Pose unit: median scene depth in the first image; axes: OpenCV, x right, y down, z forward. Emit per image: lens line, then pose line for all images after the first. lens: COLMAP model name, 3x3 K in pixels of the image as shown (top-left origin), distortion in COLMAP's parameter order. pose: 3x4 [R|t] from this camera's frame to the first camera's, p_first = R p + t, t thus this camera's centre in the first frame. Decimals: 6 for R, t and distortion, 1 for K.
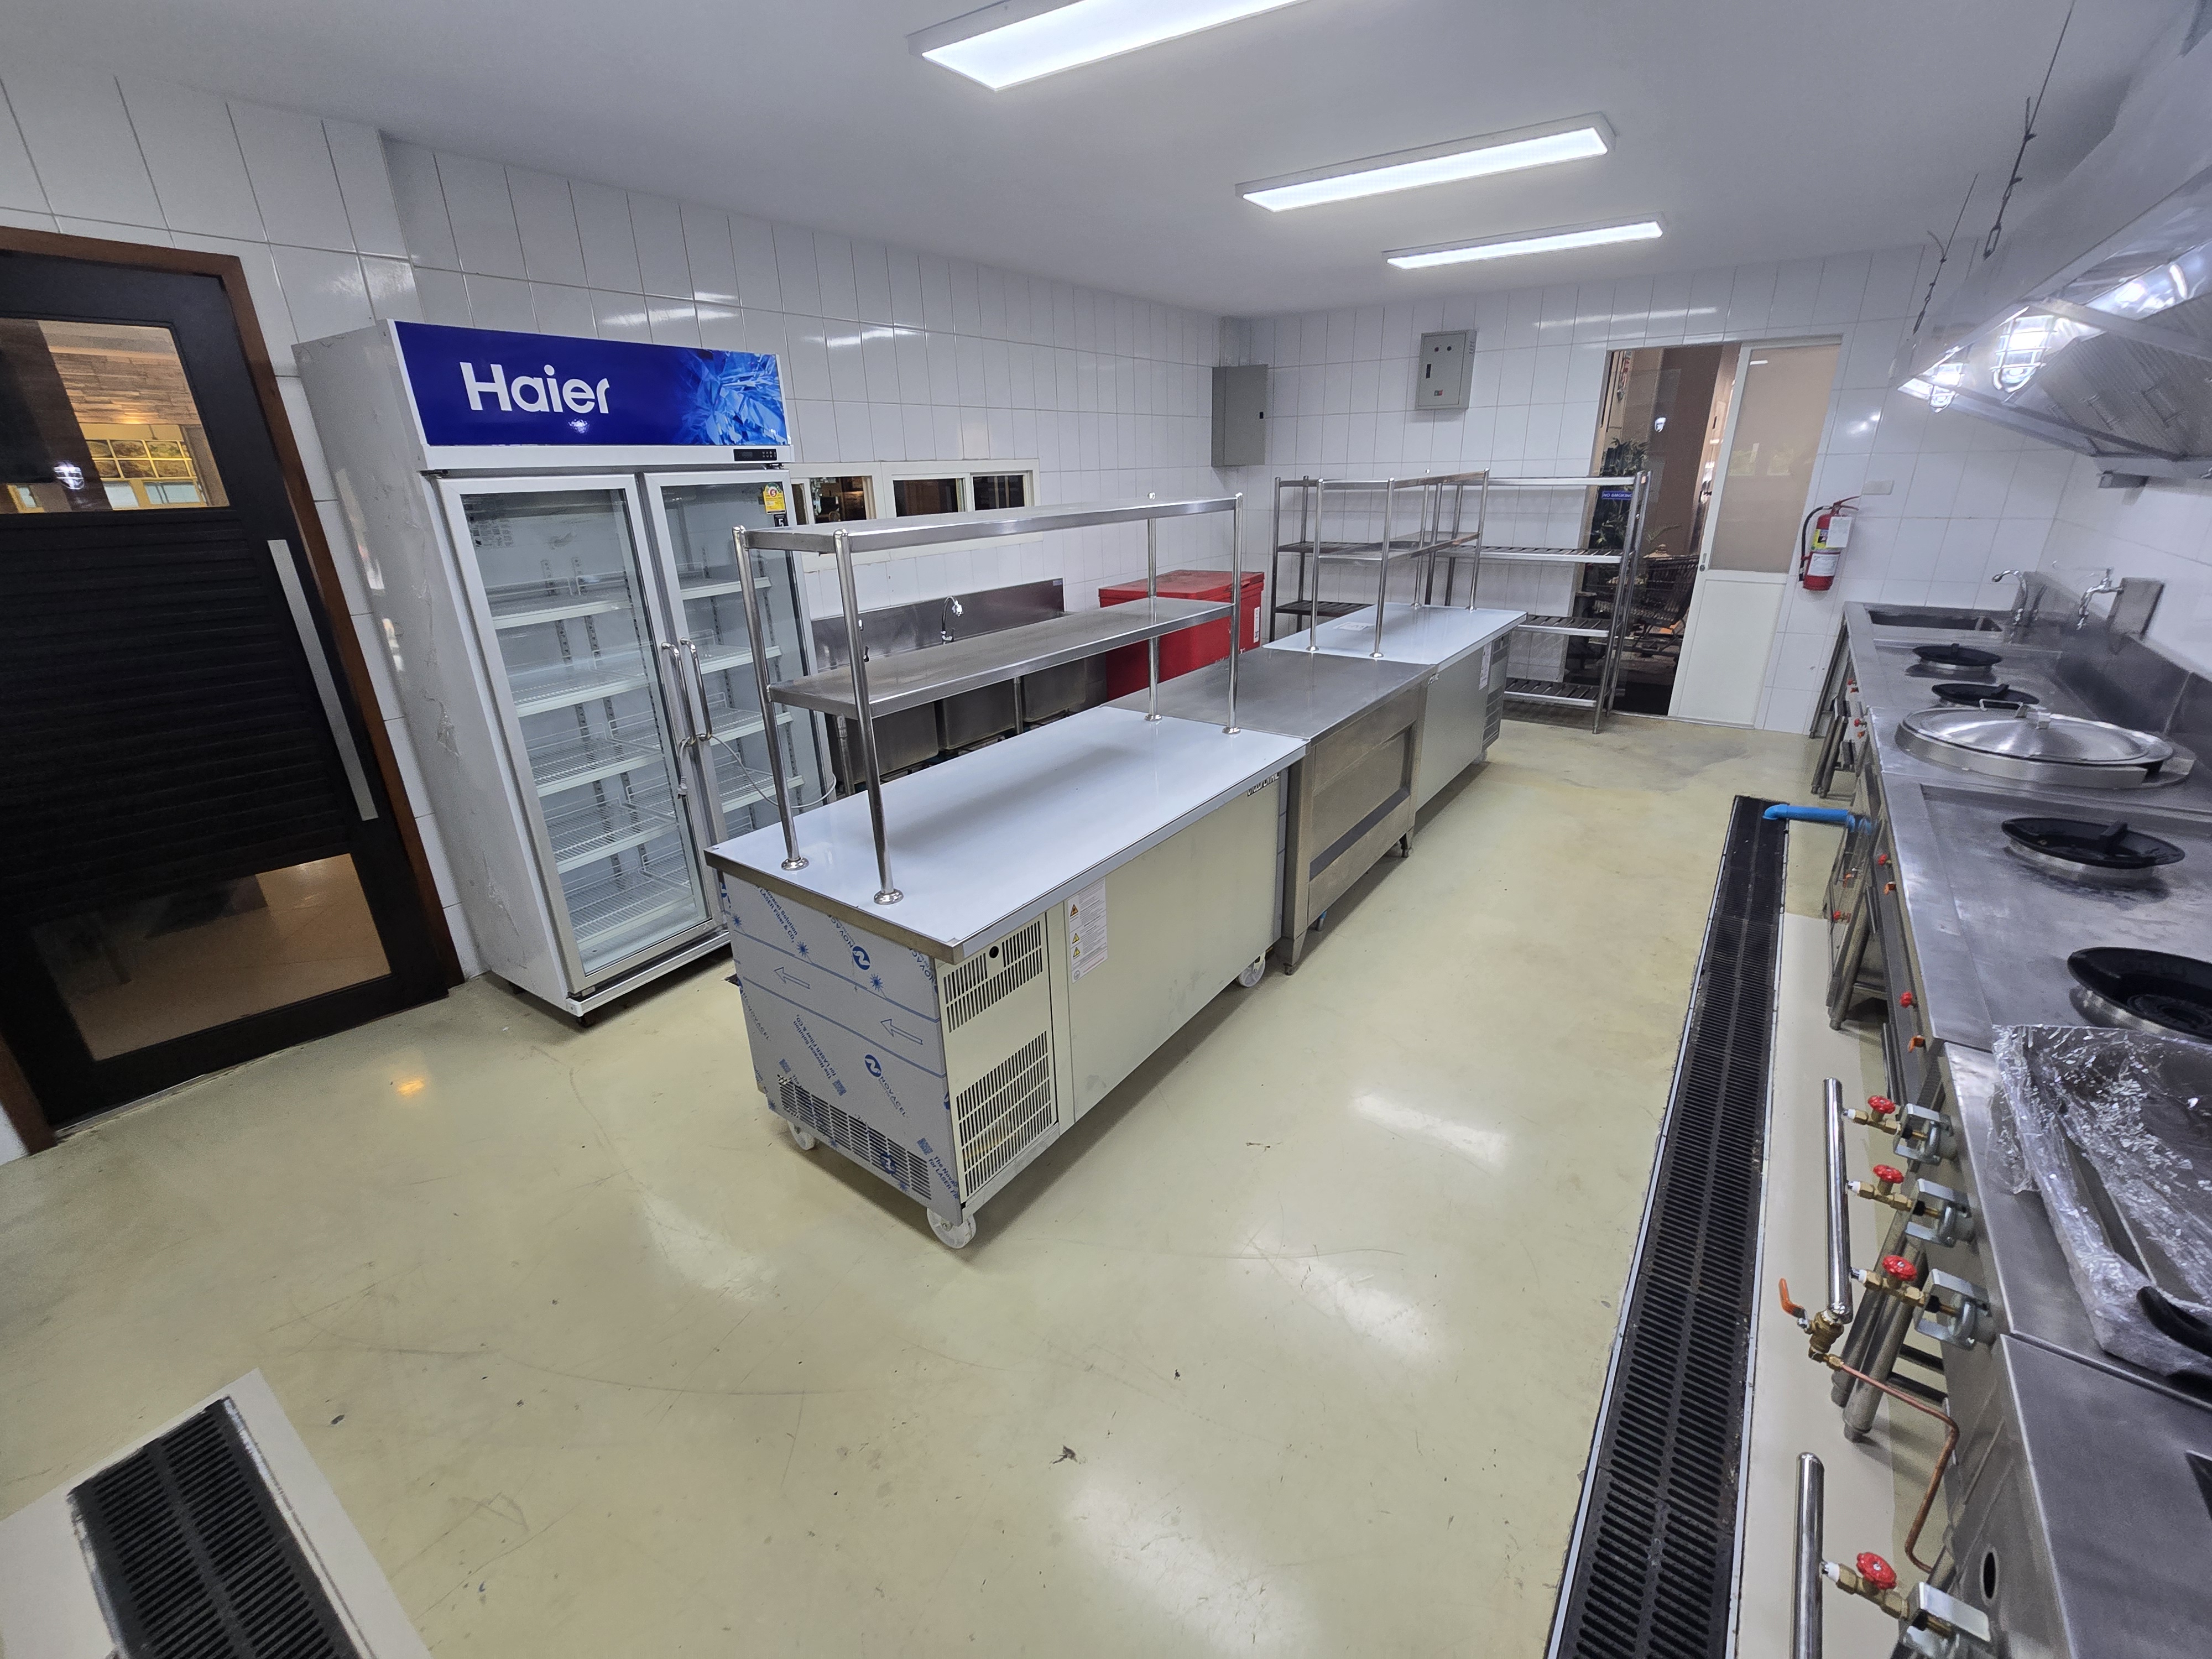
lens RADIAL K [[909.2, 0, 1121.5], [0, 909.2, 817.6], [0, 0, 1]] dist [-0.004225, 0.000052]
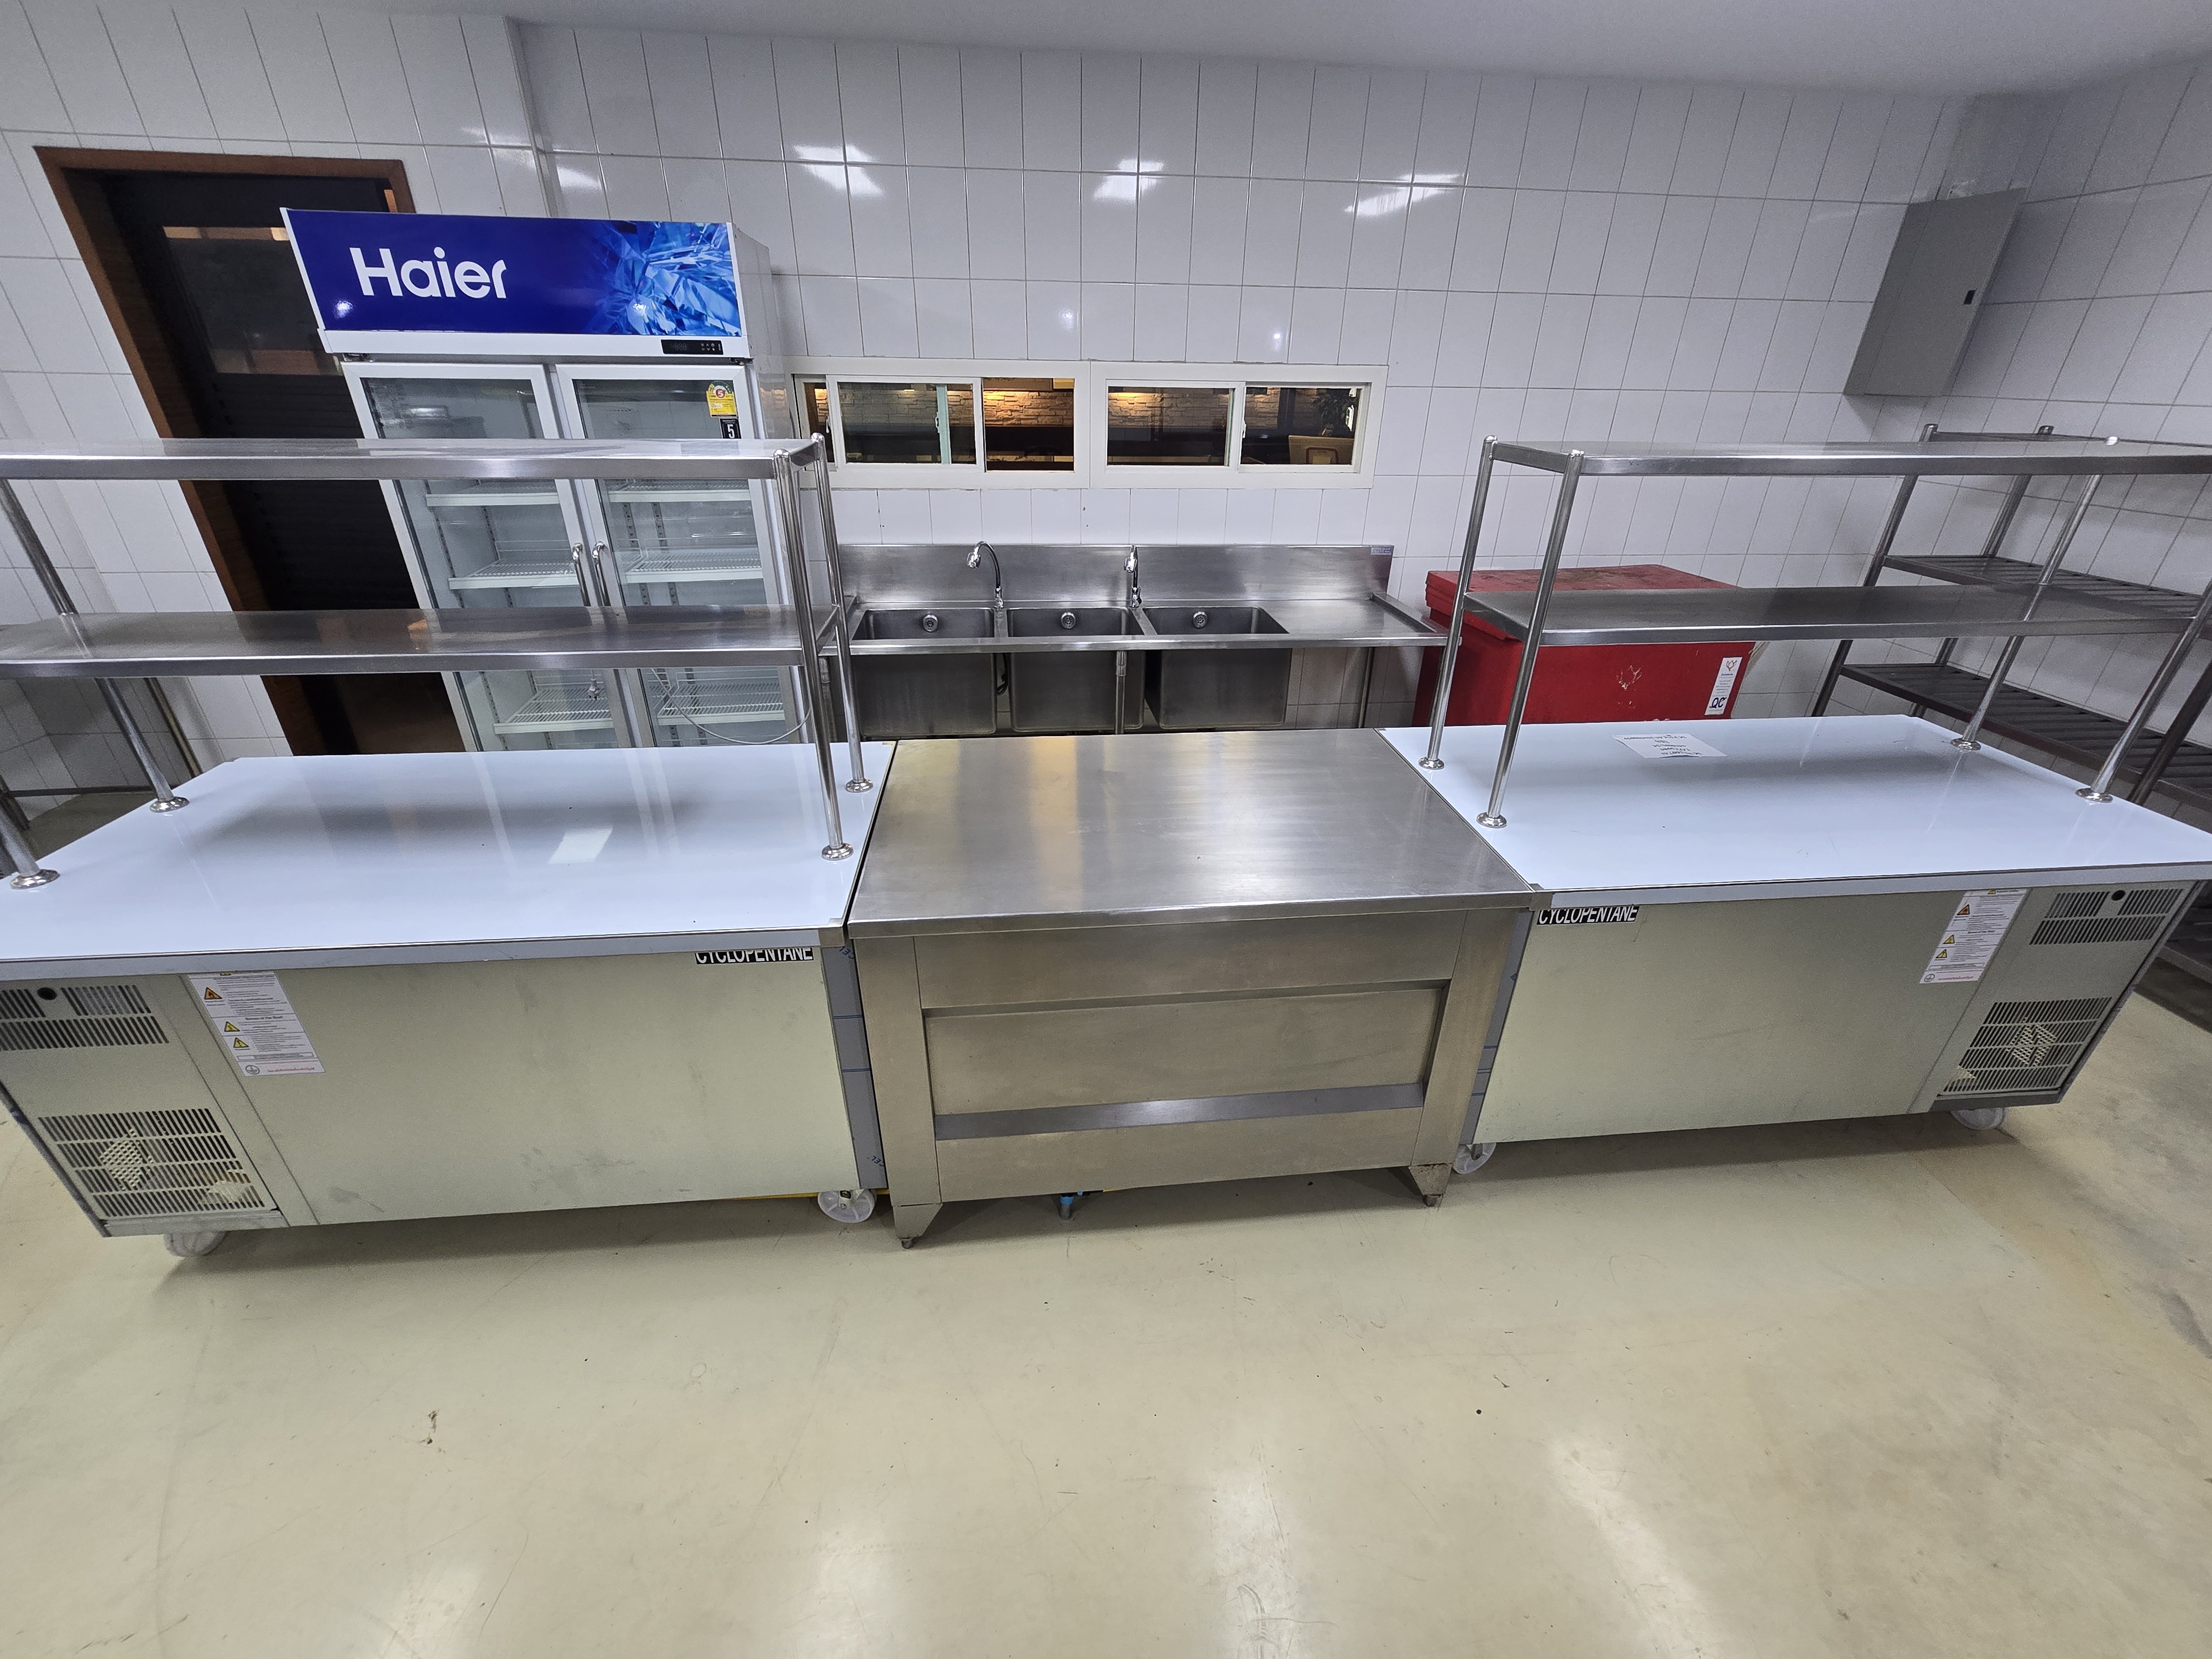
lens RADIAL K [[909.2, 0, 1108.7], [0, 909.2, 828.0], [0, 0, 1]] dist [-0.004225, 0.000052]
pose [[0.657367, 0.376900, -0.652545, 0.655691], [-0.303071, 0.925048, 0.228984, -0.316923], [0.689940, 0.047240, 0.722324, 0.722307]]
